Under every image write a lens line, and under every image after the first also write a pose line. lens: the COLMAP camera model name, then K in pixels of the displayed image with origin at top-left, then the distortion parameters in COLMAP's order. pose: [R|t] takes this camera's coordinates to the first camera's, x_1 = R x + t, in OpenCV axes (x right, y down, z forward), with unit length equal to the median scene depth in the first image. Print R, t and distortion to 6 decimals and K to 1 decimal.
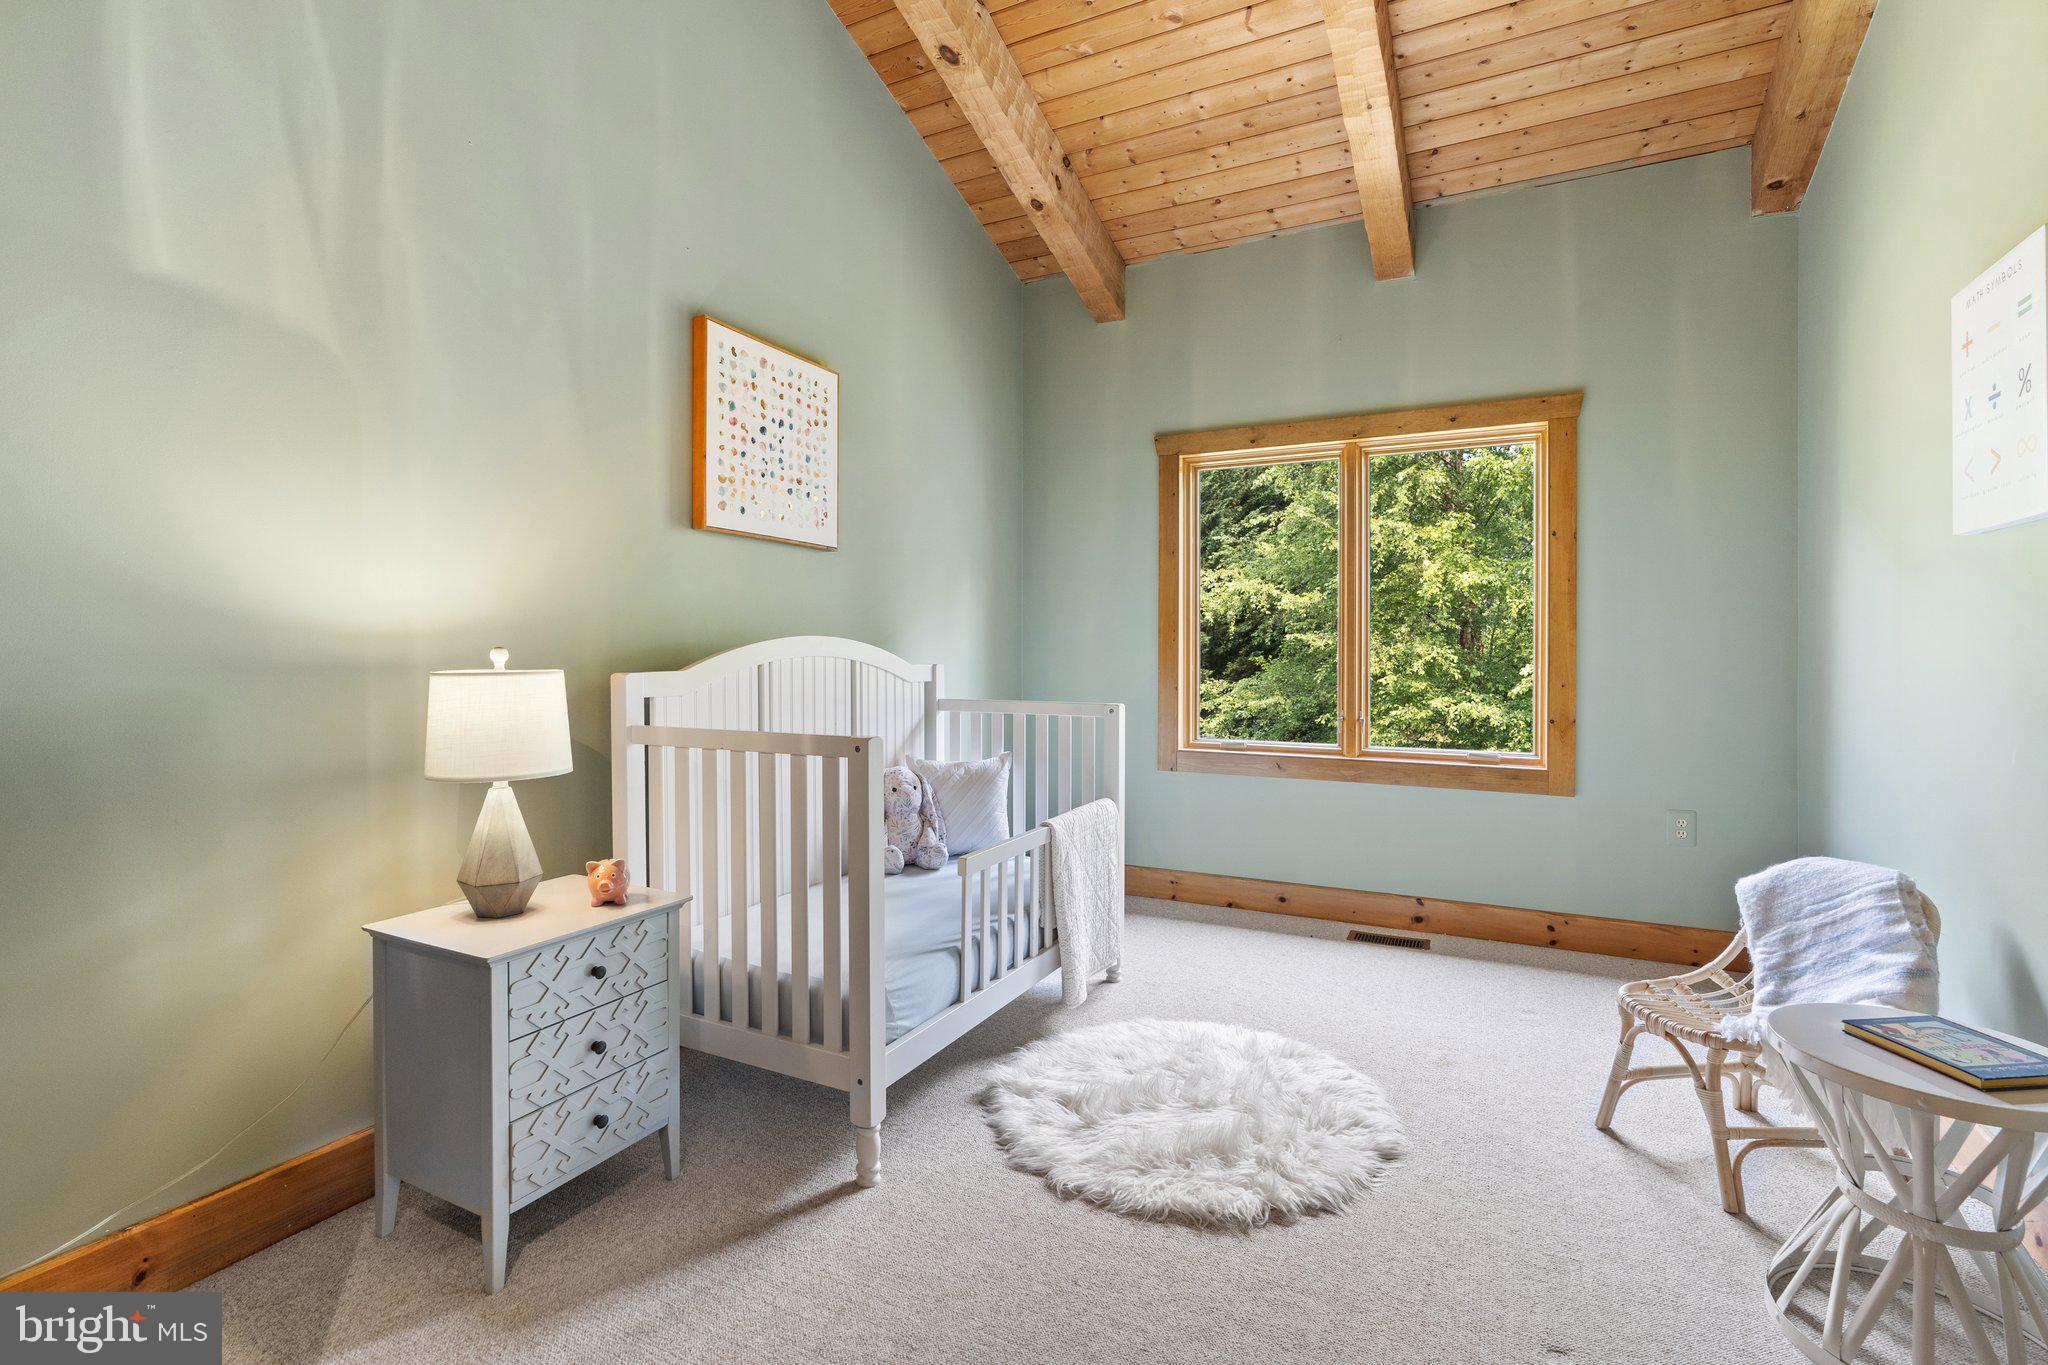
lens RADIAL K [[947.7, 0, 1023.0], [0, 947.7, 669.5], [0, 0, 1]] dist [0.001338, 0.000192]
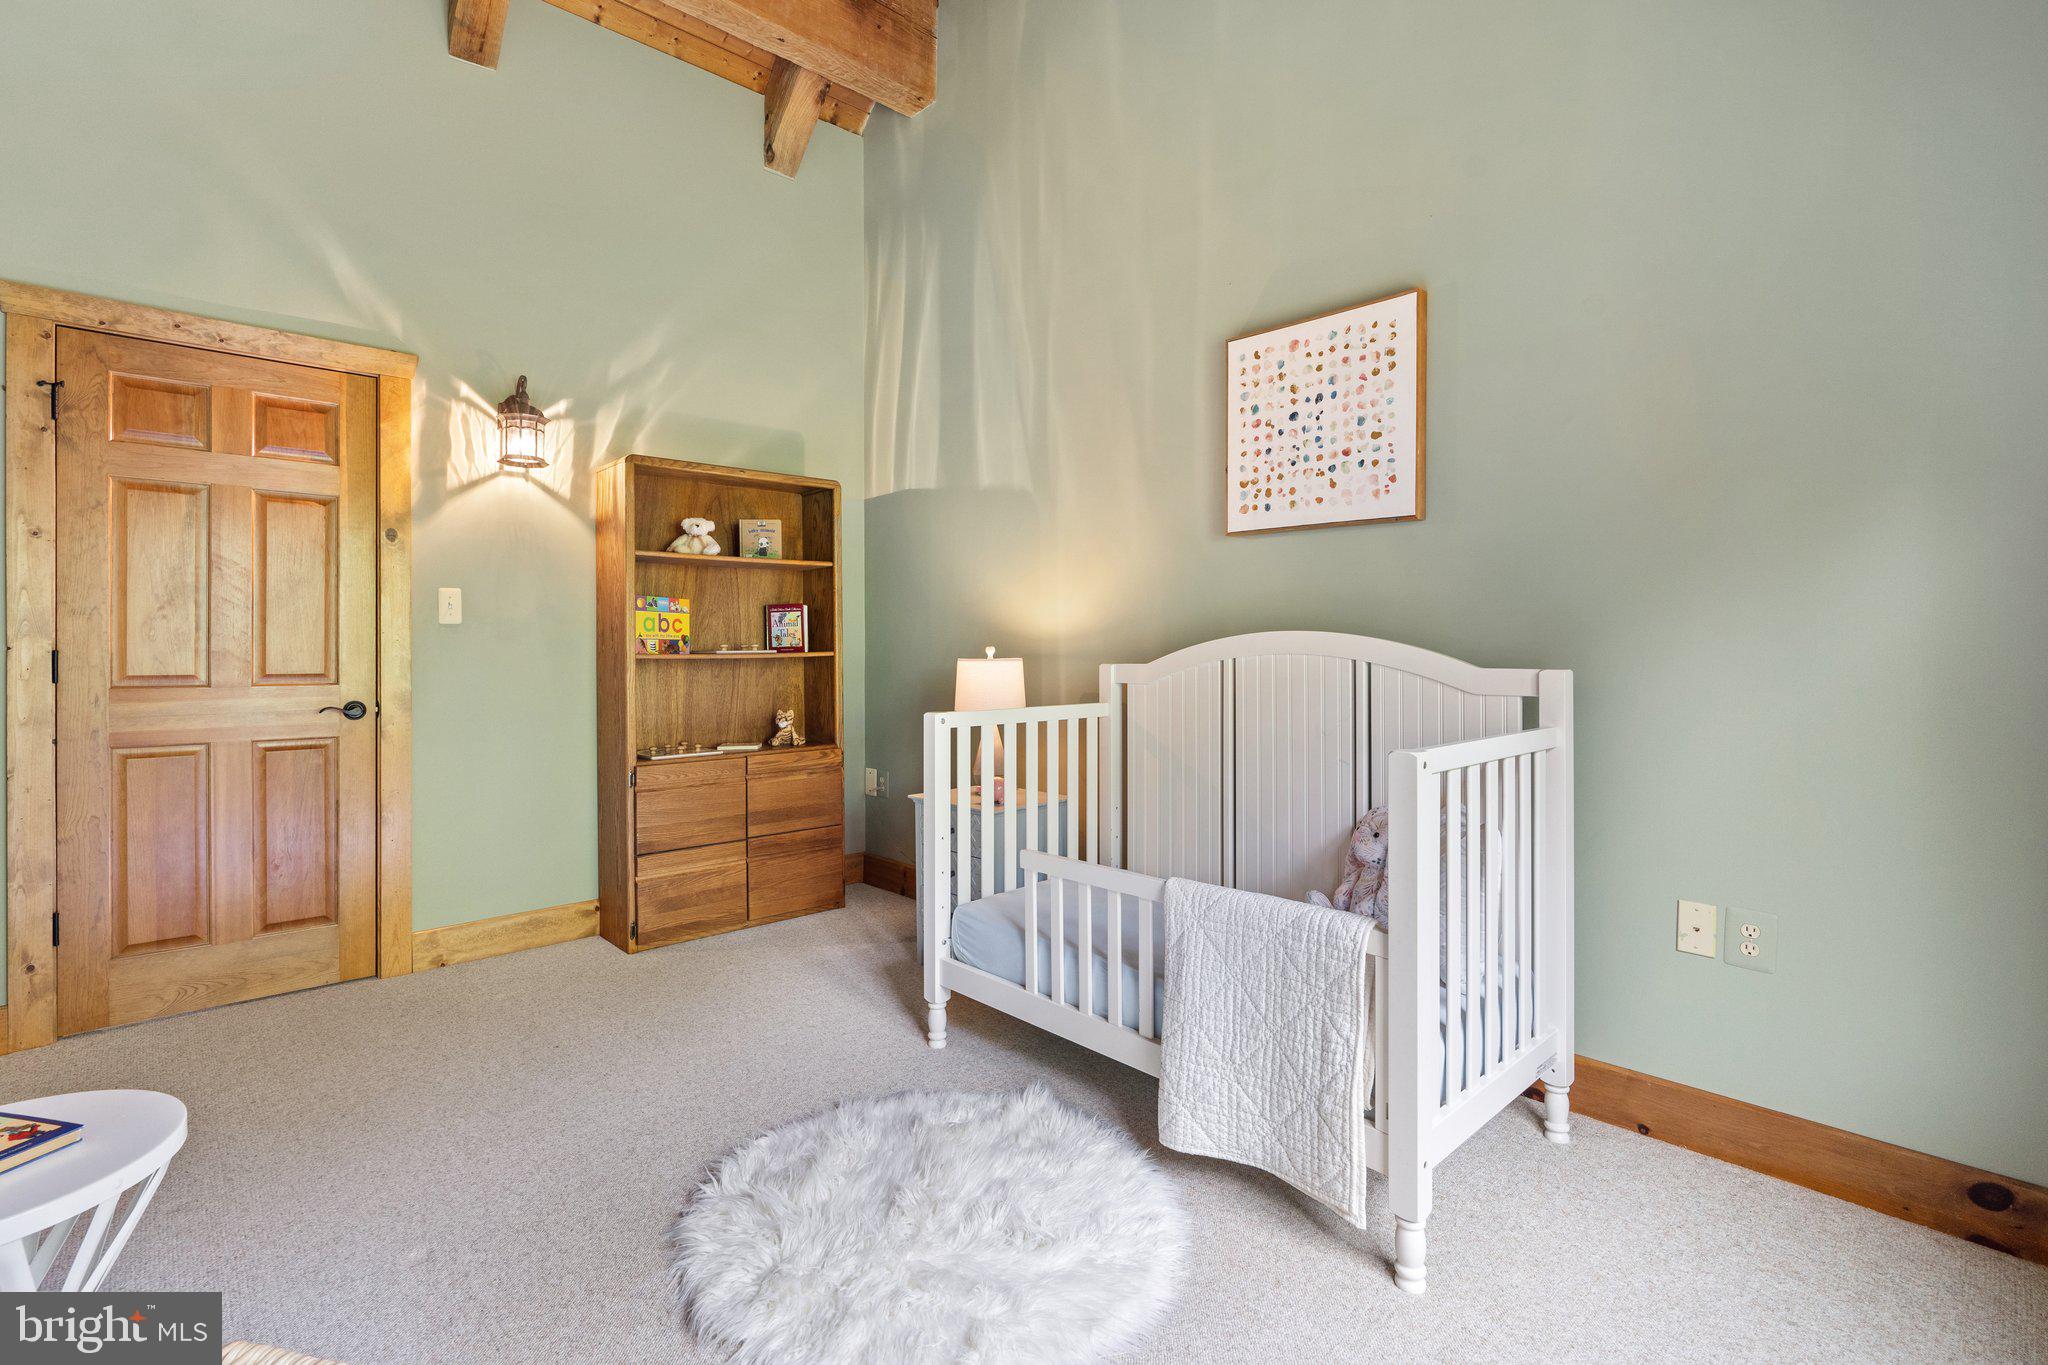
lens RADIAL K [[947.7, 0, 1025.4], [0, 947.7, 662.8], [0, 0, 1]] dist [0.001338, 0.000192]
pose [[-0.339067, 0.012600, -0.940678, 0.713631], [-0.021379, 0.999549, 0.021094, -0.018975], [0.940519, 0.027263, -0.338645, 1.071325]]
